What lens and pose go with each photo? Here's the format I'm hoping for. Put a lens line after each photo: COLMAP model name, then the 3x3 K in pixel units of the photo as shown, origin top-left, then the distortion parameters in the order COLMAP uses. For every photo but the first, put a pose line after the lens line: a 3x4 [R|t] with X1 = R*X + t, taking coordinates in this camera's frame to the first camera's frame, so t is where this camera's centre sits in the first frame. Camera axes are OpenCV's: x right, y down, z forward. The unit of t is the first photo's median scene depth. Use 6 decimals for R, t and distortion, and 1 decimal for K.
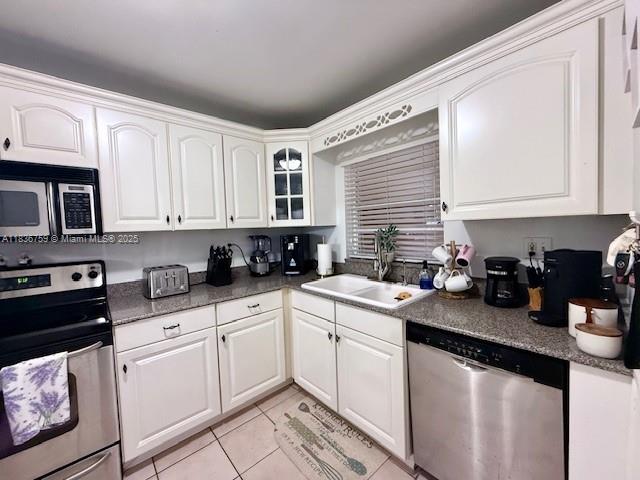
lens RADIAL K [[252.8, 0, 318.0], [0, 252.8, 239.1], [0, 0, 1]] dist [-0.000342, -0.000242]
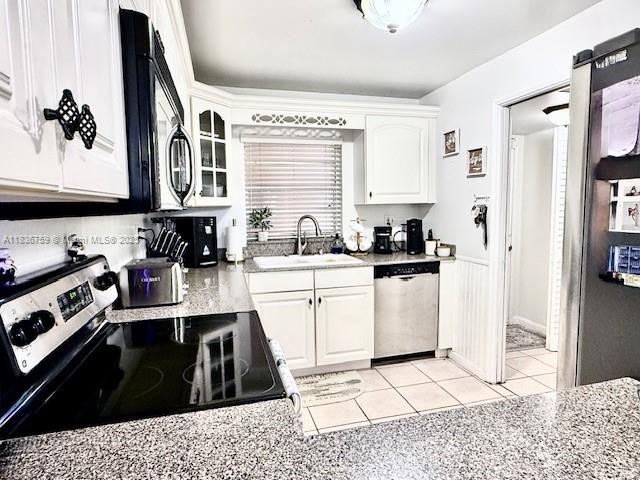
lens RADIAL K [[367.3, 0, 317.4], [0, 367.3, 238.6], [0, 0, 1]] dist [0.001270, -0.001075]
pose [[0.453720, -0.051598, 0.889649, -1.321172], [0.046263, 0.998340, 0.034307, 0.041089], [-0.889943, 0.025592, 0.455354, 0.199560]]
